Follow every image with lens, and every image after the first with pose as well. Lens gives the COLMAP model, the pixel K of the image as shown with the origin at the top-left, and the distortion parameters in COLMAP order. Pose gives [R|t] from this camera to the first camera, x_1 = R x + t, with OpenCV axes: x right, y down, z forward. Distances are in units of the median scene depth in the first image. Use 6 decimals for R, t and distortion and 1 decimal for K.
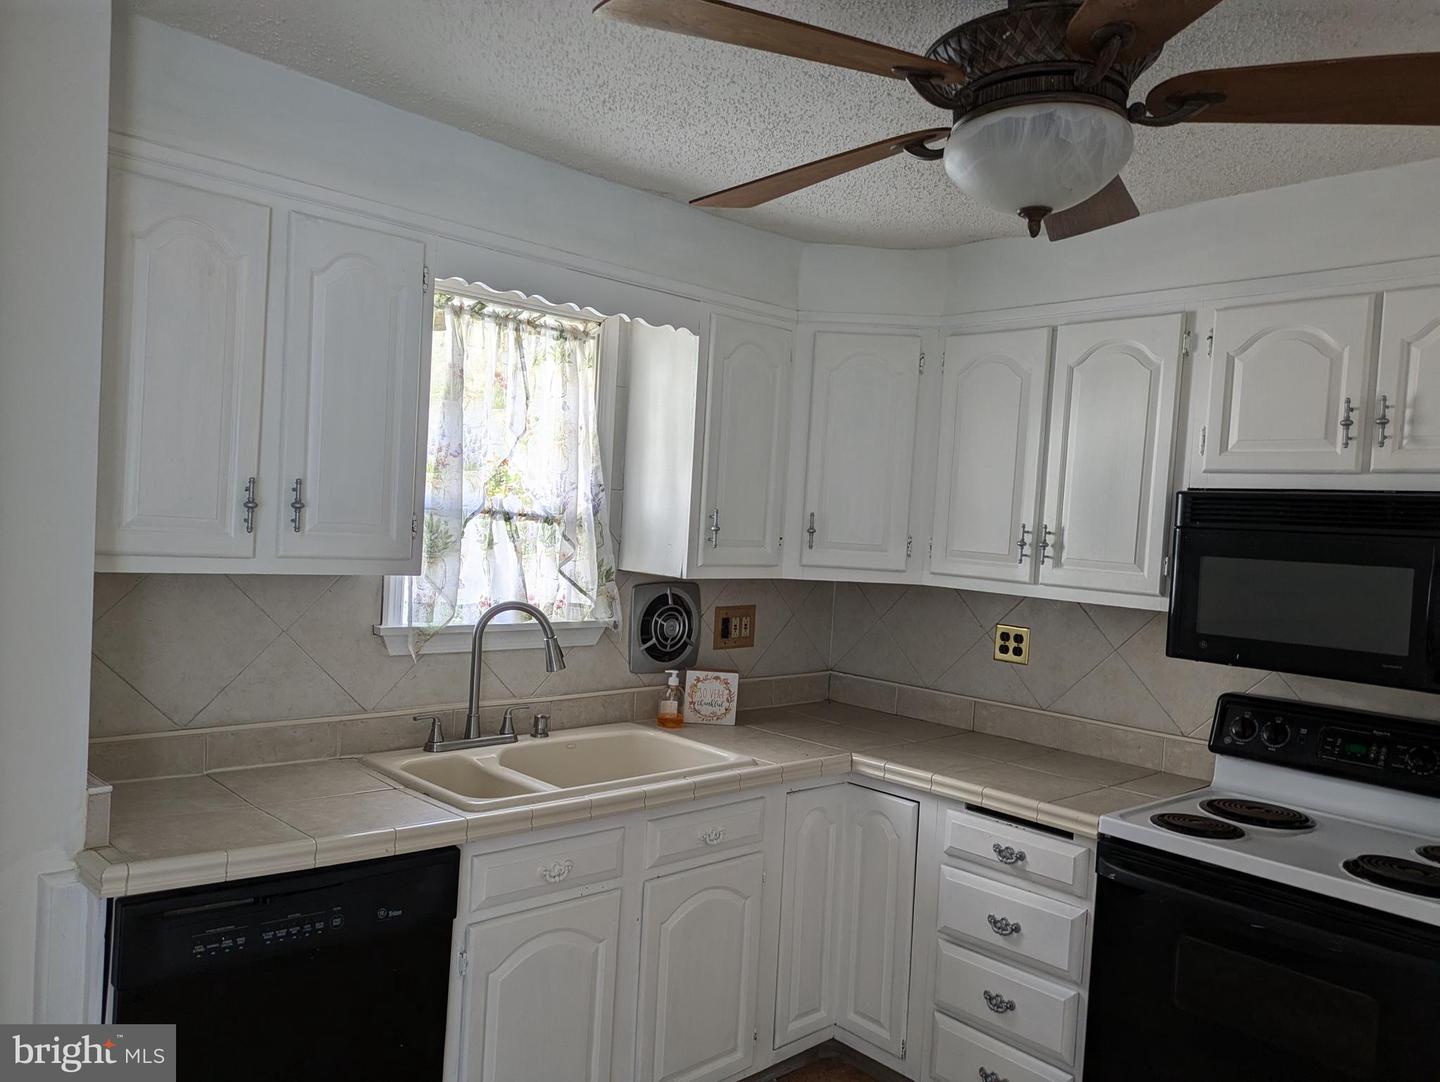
lens RADIAL K [[1072.5, 0, 720.5], [0, 1072.5, 546.4], [0, 0, 1]] dist [0.052784, -0.043281]
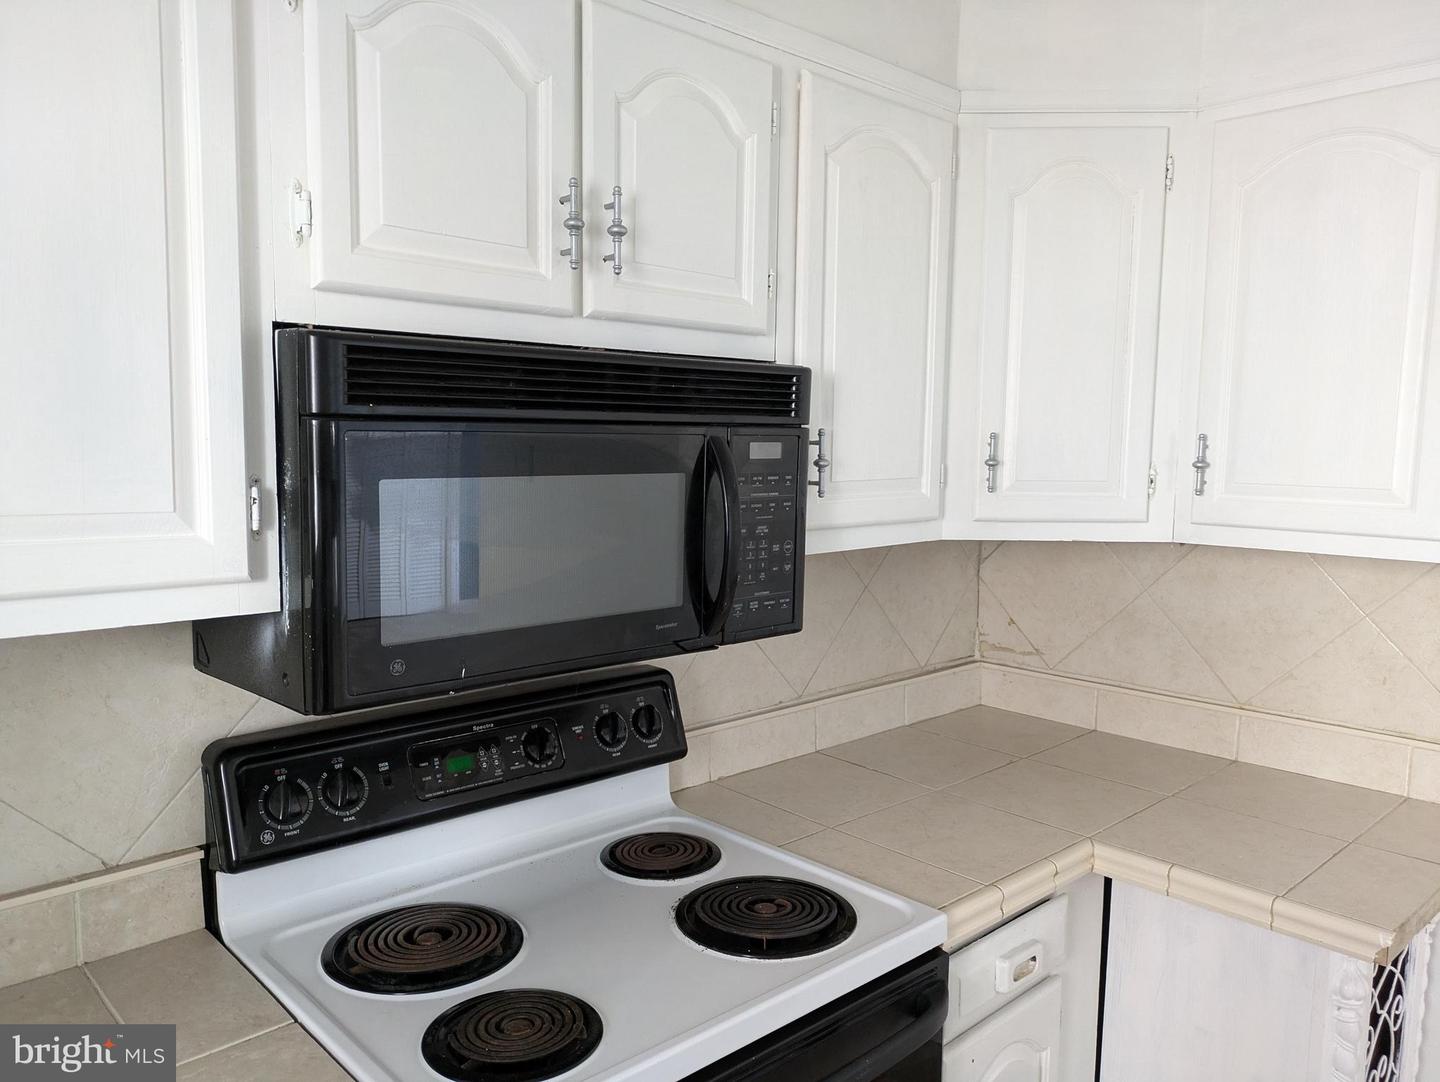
lens RADIAL K [[1072.5, 0, 719.0], [0, 1072.5, 542.9], [0, 0, 1]] dist [0.052784, -0.043281]
pose [[0.004637, -0.153880, 0.988079, -0.005560], [0.013585, 0.988008, 0.153806, -0.032033], [-0.999897, 0.012710, 0.006672, 0.846879]]
